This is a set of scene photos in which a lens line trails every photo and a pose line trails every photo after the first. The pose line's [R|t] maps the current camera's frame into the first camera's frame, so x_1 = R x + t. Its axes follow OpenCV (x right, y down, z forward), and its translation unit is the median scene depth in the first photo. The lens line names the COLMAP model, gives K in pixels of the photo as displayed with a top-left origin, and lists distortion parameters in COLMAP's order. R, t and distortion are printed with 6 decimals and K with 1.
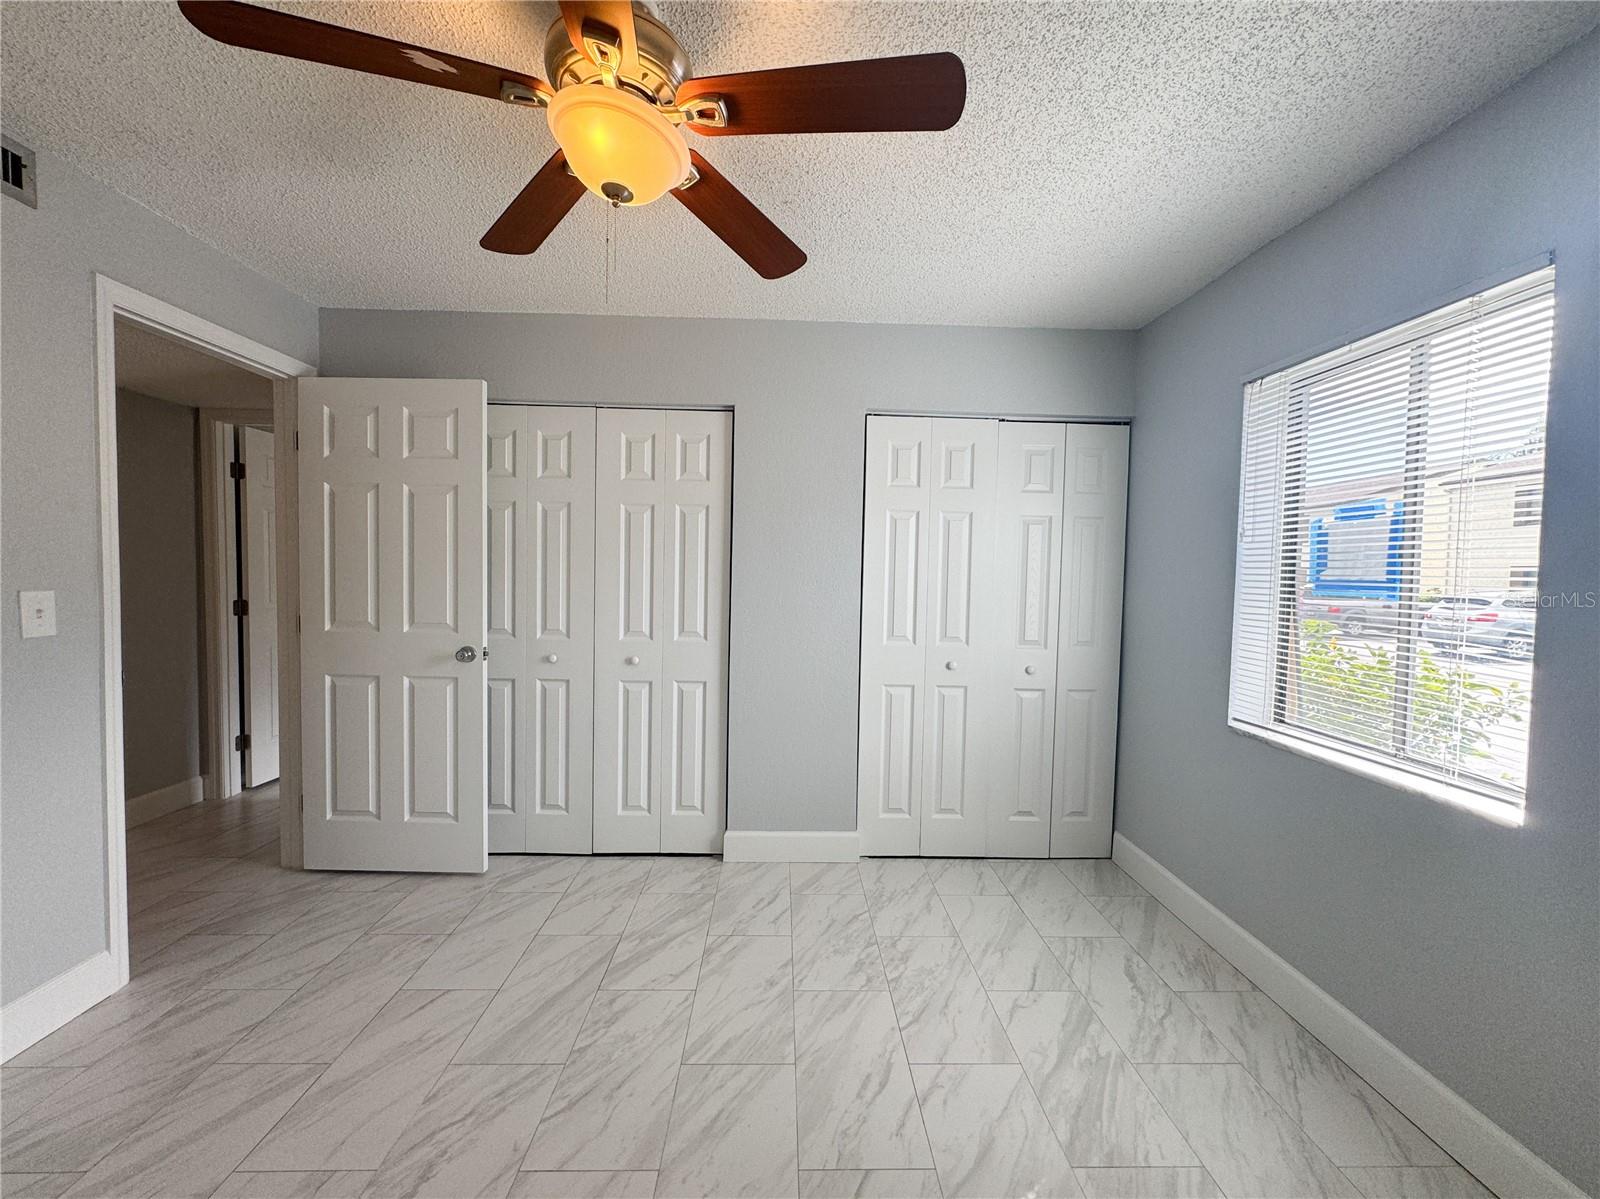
lens RADIAL K [[646.9, 0, 800.3], [0, 646.9, 596.2], [0, 0, 1]] dist [-0.002539, 0.000751]
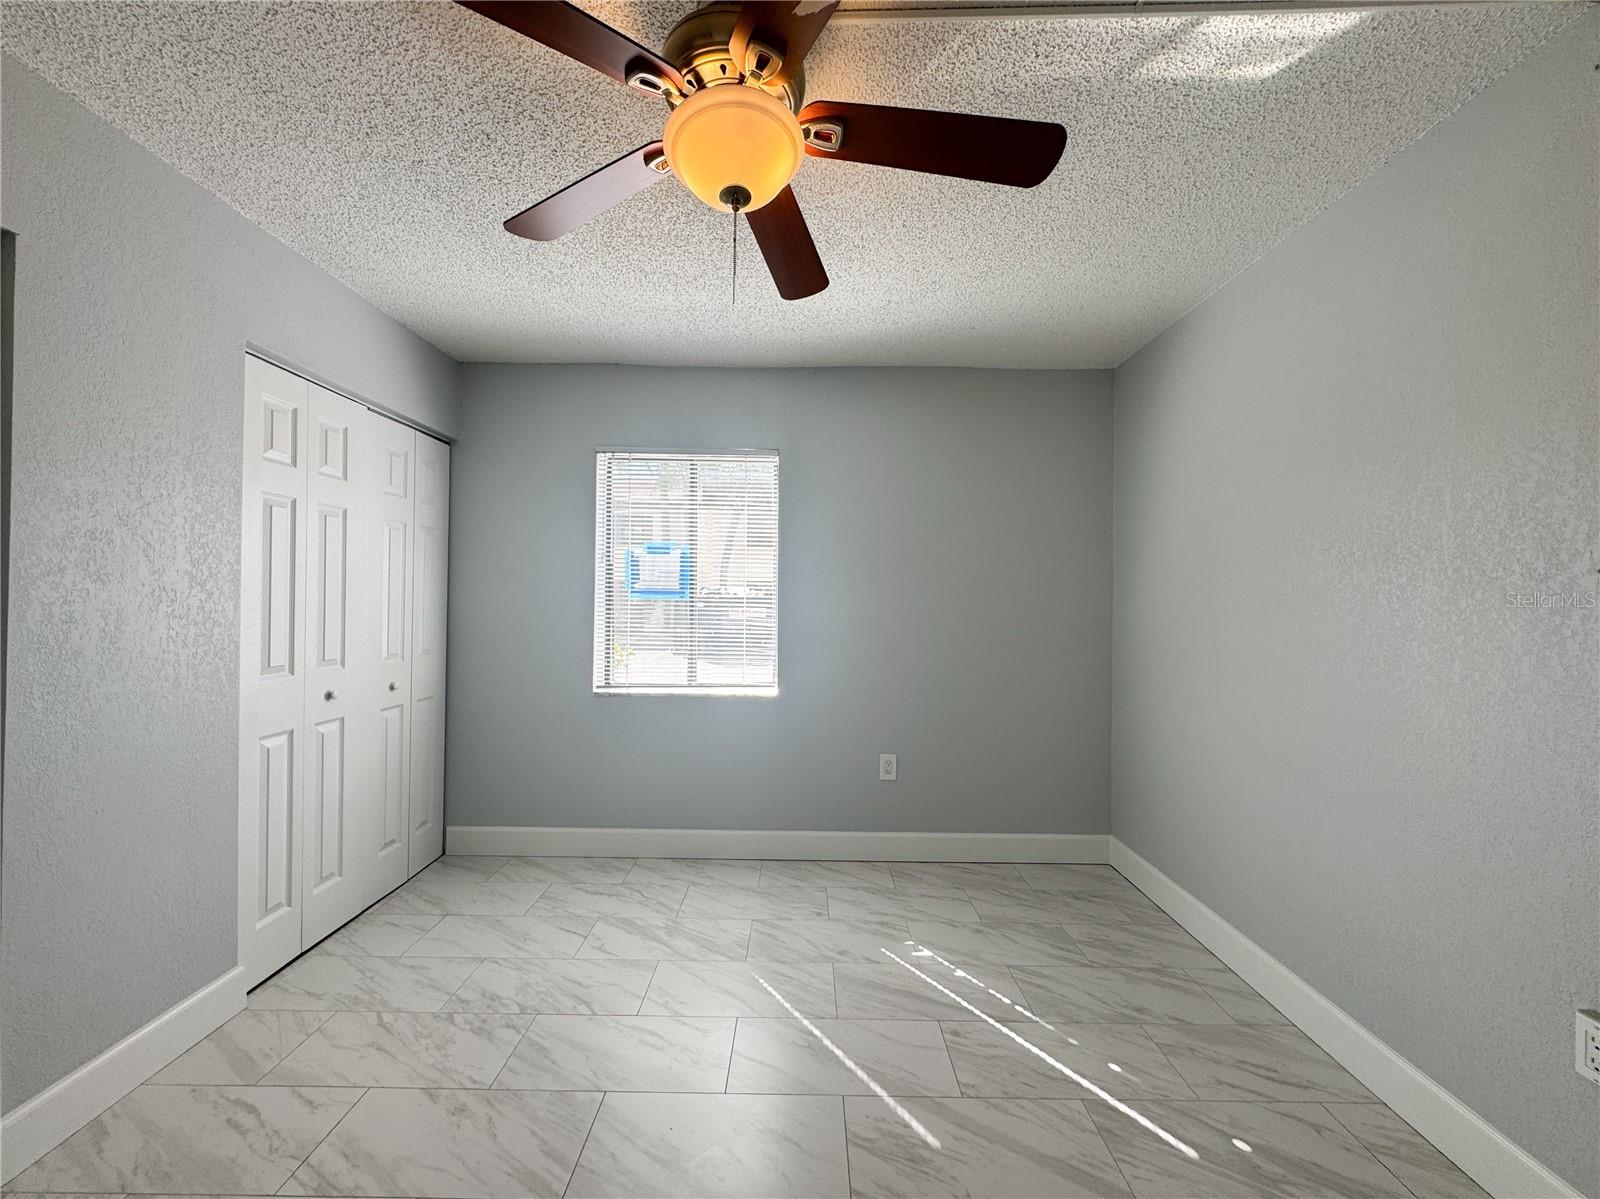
lens RADIAL K [[646.9, 0, 800.3], [0, 646.9, 596.2], [0, 0, 1]] dist [-0.002539, 0.000751]
pose [[0.031222, -0.010149, 0.999461, -0.684498], [0.026140, 0.999615, 0.009334, -0.009584], [-0.999171, 0.025835, 0.031476, 0.476848]]
